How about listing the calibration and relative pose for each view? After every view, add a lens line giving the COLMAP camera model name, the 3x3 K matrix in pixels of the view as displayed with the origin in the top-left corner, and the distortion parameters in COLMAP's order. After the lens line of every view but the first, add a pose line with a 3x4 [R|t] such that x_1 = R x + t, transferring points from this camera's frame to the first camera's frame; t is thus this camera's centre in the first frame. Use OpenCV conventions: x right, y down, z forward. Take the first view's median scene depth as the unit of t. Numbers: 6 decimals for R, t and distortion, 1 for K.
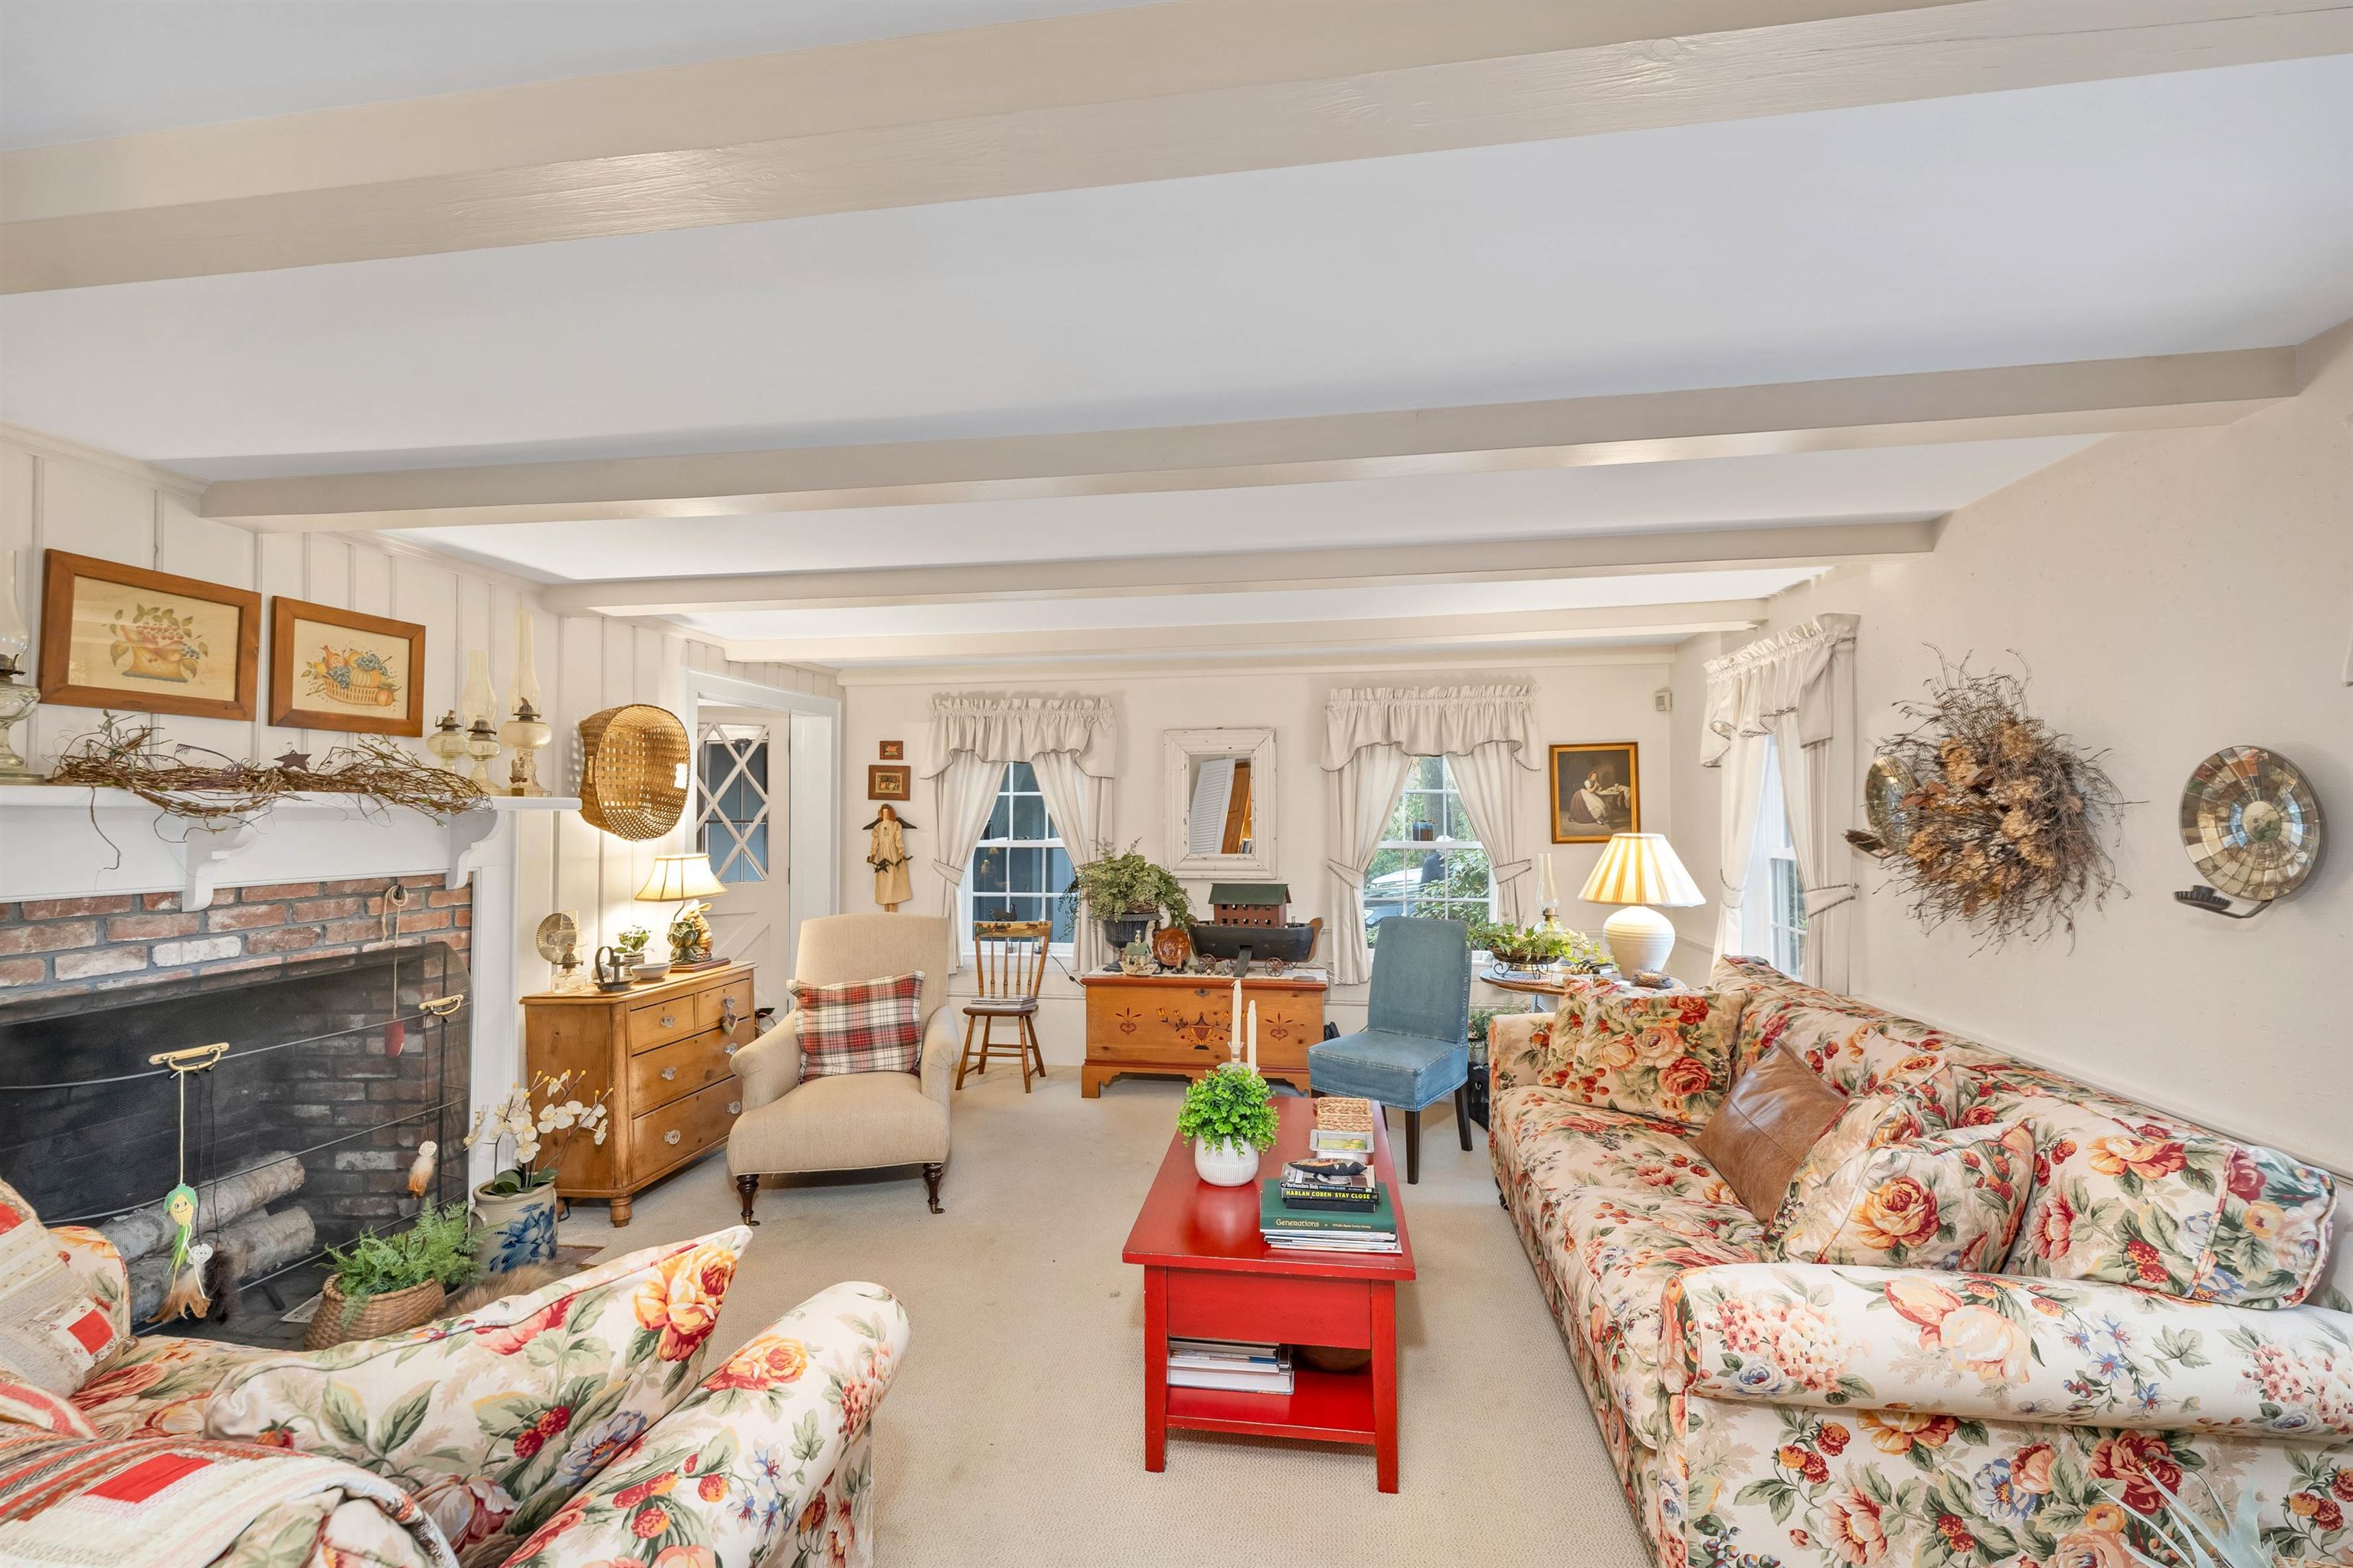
lens RADIAL K [[995.4, 0, 1166.4], [0, 995.4, 770.0], [0, 0, 1]] dist [0.001672, 0.000257]
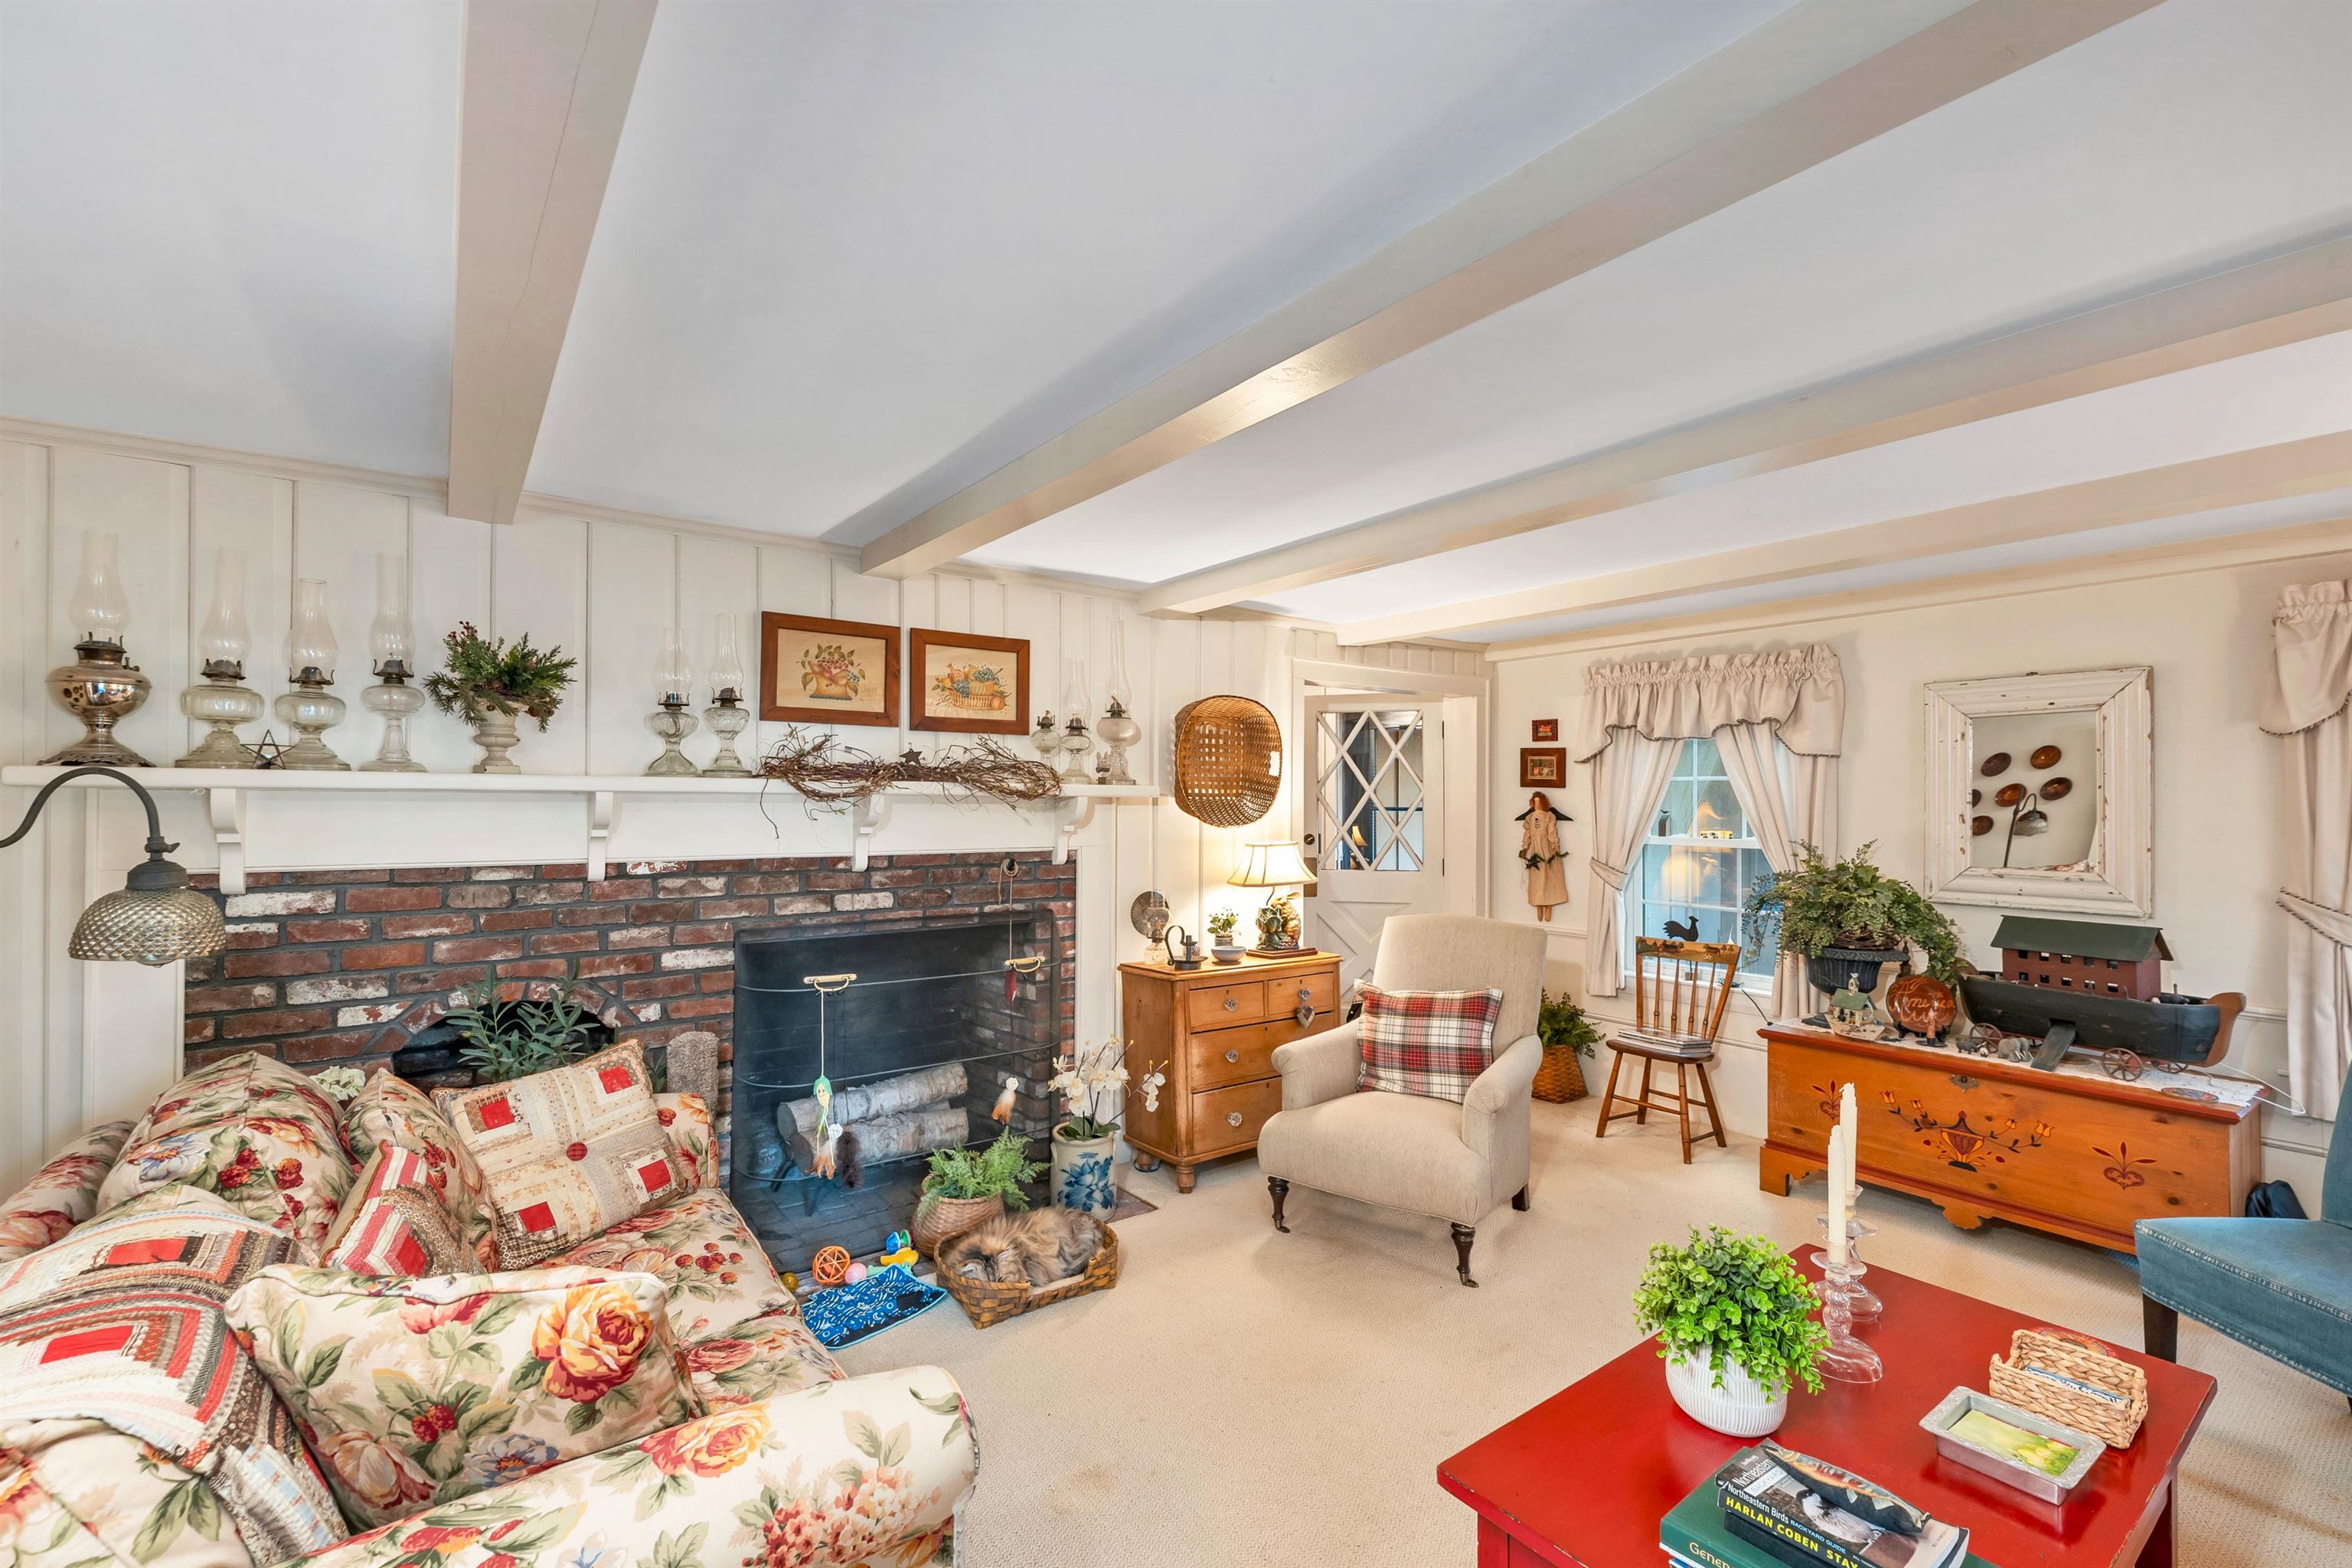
lens RADIAL K [[995.0, 0, 1182.7], [0, 995.0, 786.2], [0, 0, 1]] dist [0.001672, 0.000257]
pose [[0.709650, -0.002899, -0.704549, 0.162476], [0.023282, 0.999542, 0.019338, 0.007260], [0.704170, -0.030126, 0.709392, 0.225177]]
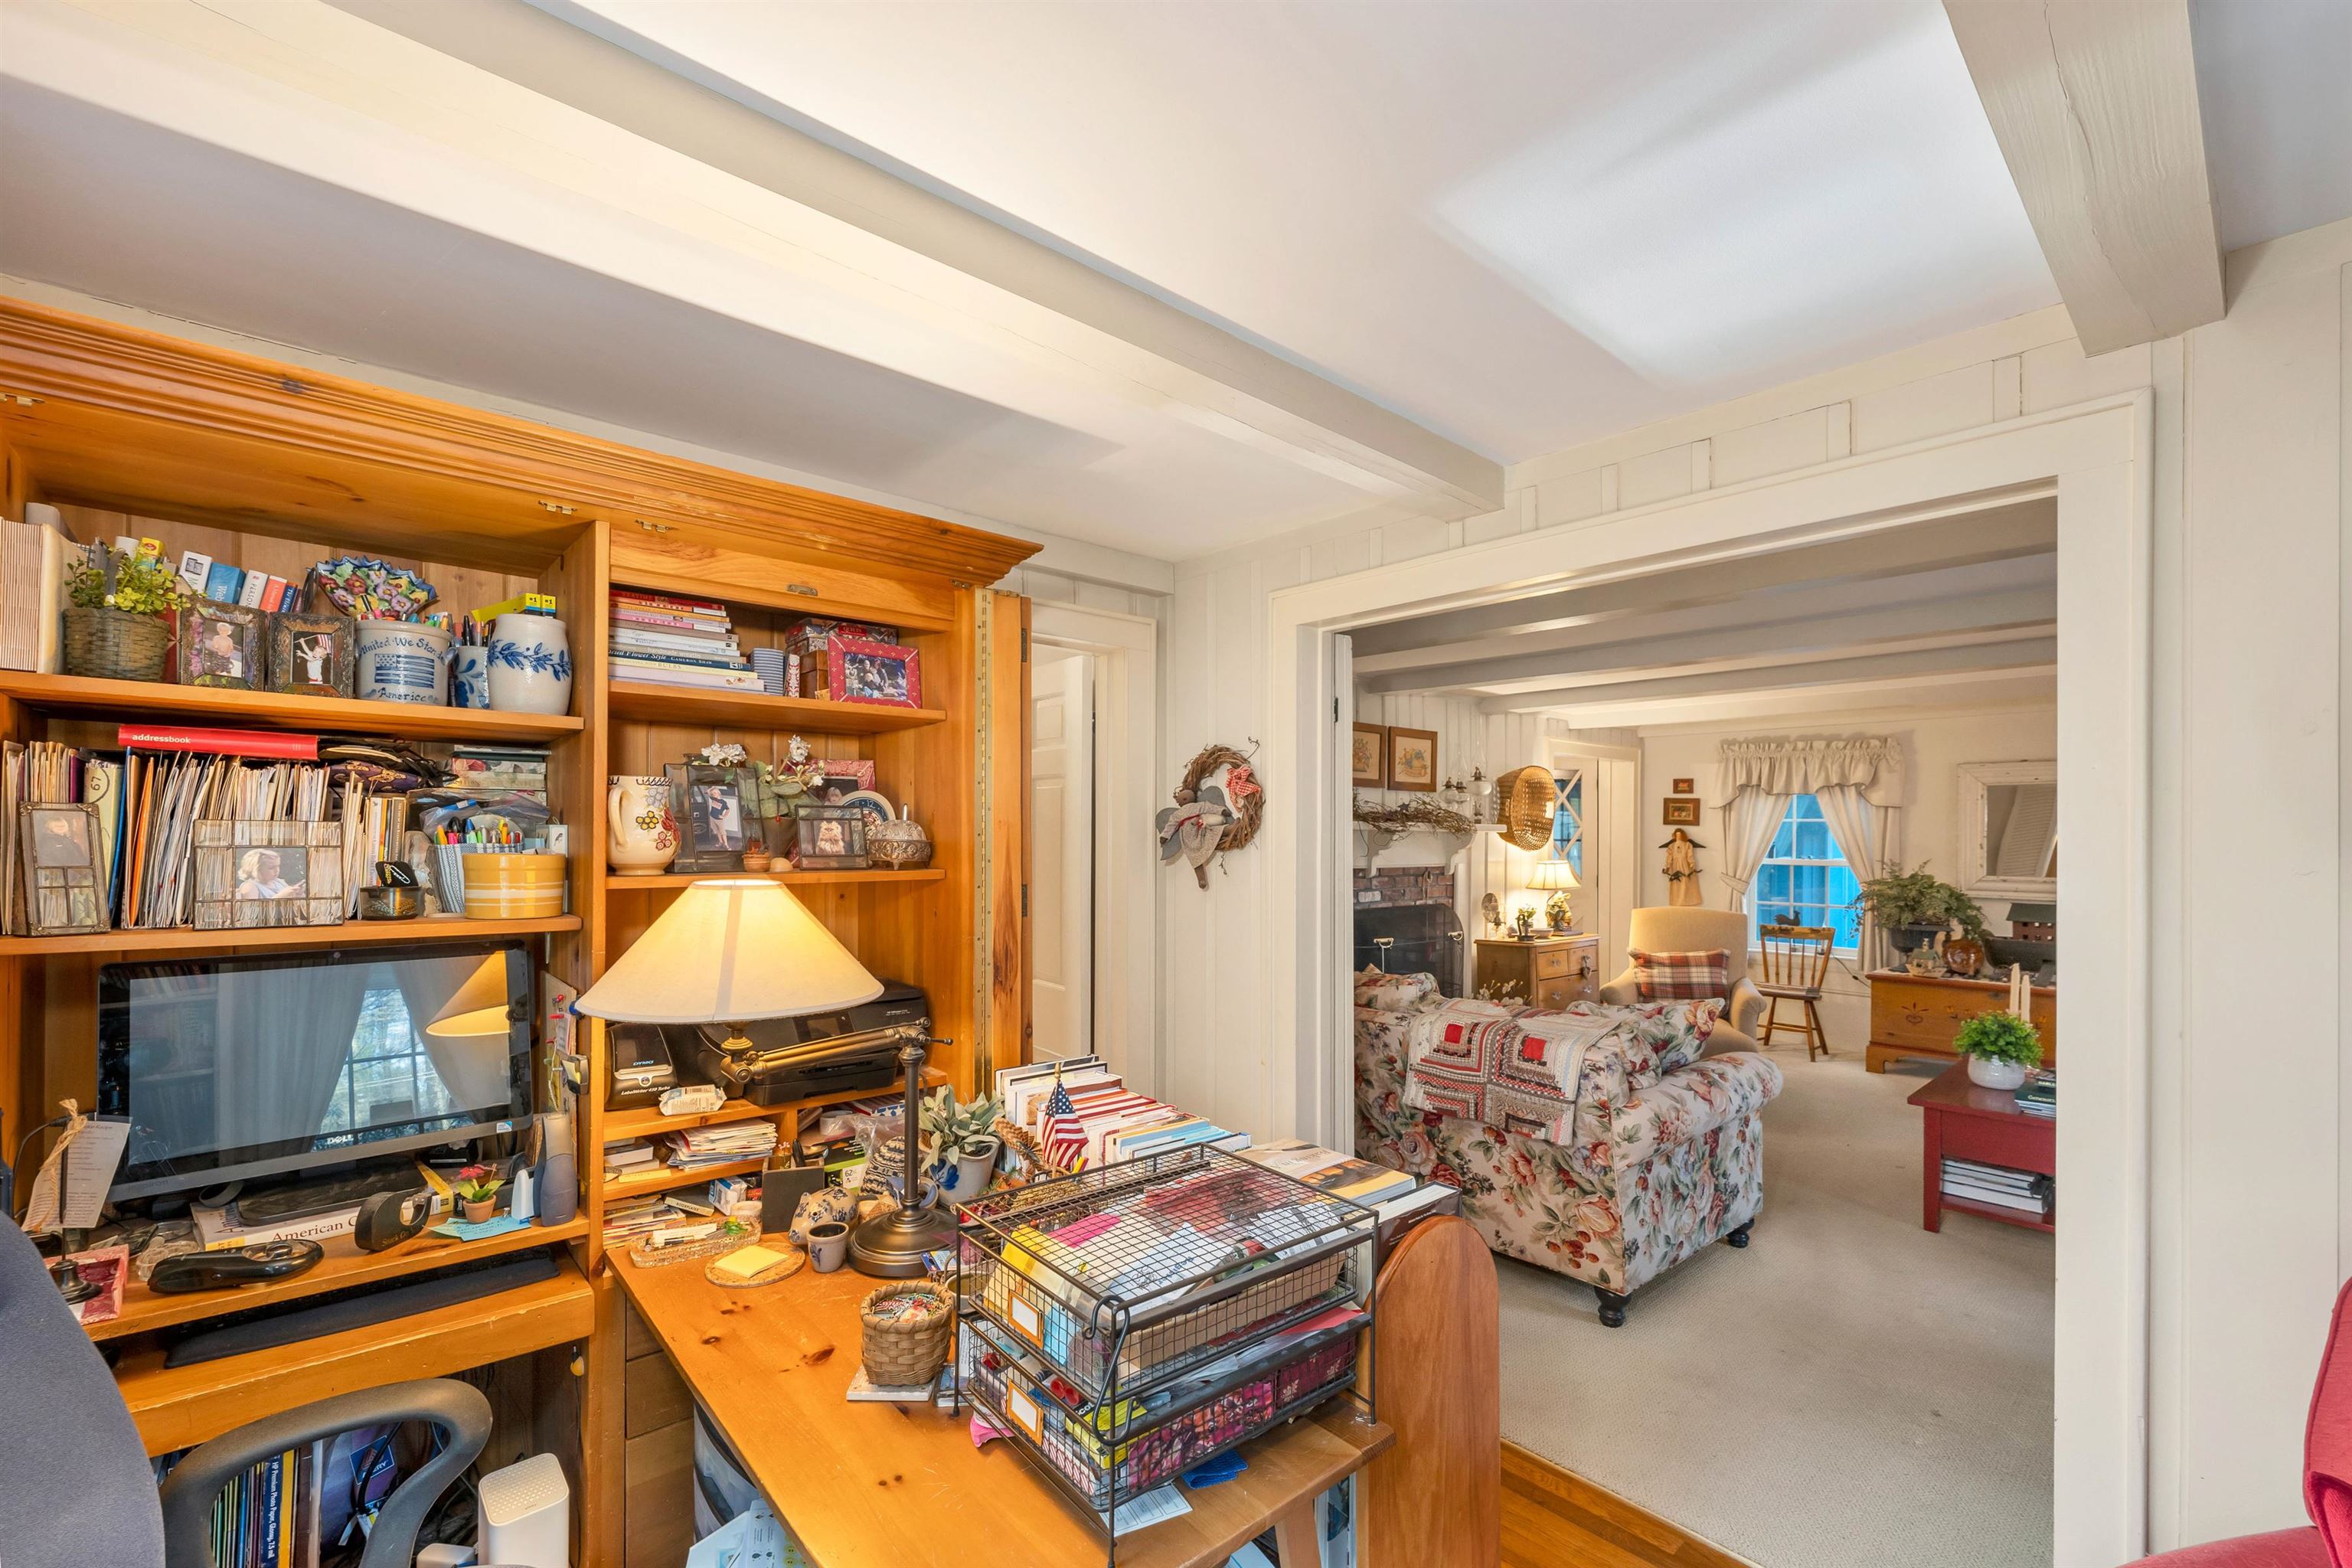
lens RADIAL K [[995.0, 0, 1162.0], [0, 995.0, 833.5], [0, 0, 1]] dist [0.001672, 0.000257]
pose [[0.771636, 0.010629, -0.635976, 0.027056], [0.017089, 0.999153, 0.037434, -0.026169], [0.635835, -0.039754, 0.770800, -0.578773]]
